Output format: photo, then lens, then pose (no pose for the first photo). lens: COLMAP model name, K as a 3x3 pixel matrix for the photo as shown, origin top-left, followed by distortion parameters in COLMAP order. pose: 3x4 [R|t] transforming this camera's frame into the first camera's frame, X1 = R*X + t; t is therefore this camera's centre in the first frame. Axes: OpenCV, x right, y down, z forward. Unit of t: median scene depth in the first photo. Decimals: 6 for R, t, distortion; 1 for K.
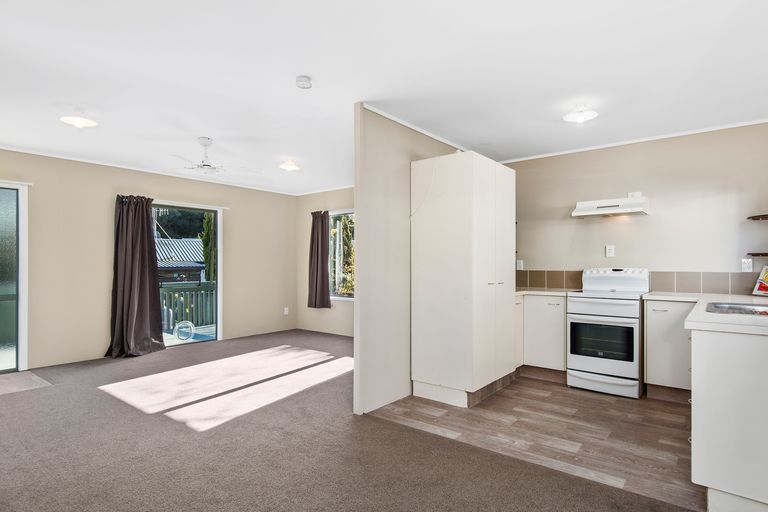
lens RADIAL K [[412.6, 0, 384.0], [0, 412.6, 256.0], [0, 0, 1]] dist [0.001625, 0.000354]
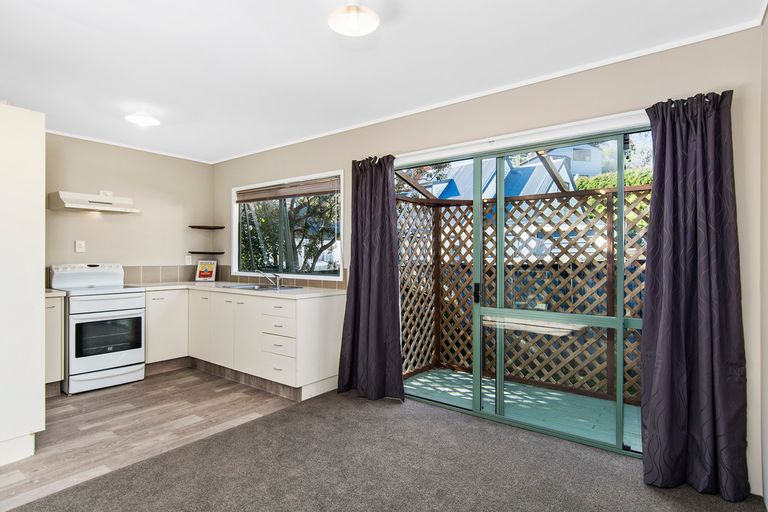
lens RADIAL K [[407.5, 0, 403.7], [0, 407.5, 255.7], [0, 0, 1]] dist [0.000714, -0.017146]
pose [[-0.050611, -0.001320, 0.998718, -0.527328], [-0.025614, 0.999672, 0.000024, -0.011365], [-0.998390, -0.025580, -0.050628, 0.346762]]
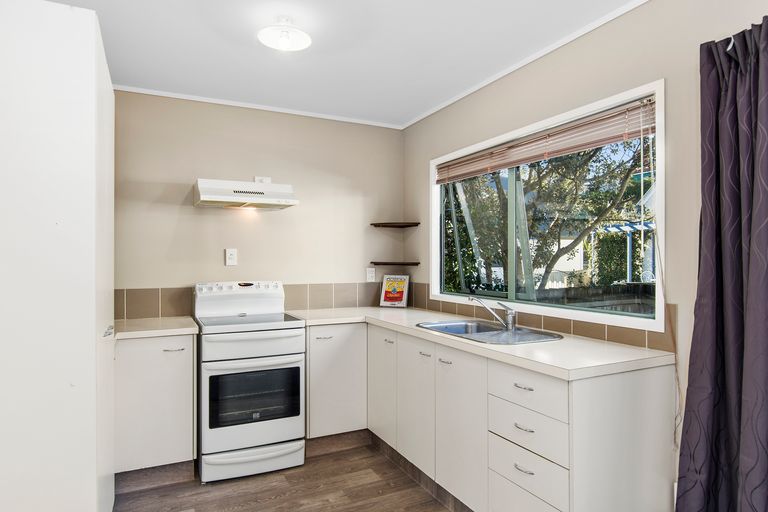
lens RADIAL K [[482.6, 0, 404.0], [0, 482.6, 256.4], [0, 0, 1]] dist [-0.000452, -0.001016]
pose [[0.392910, 0.001587, 0.919575, -0.093037], [-0.016857, 0.999843, 0.005477, -0.026028], [-0.919422, -0.017653, 0.392875, 0.504486]]
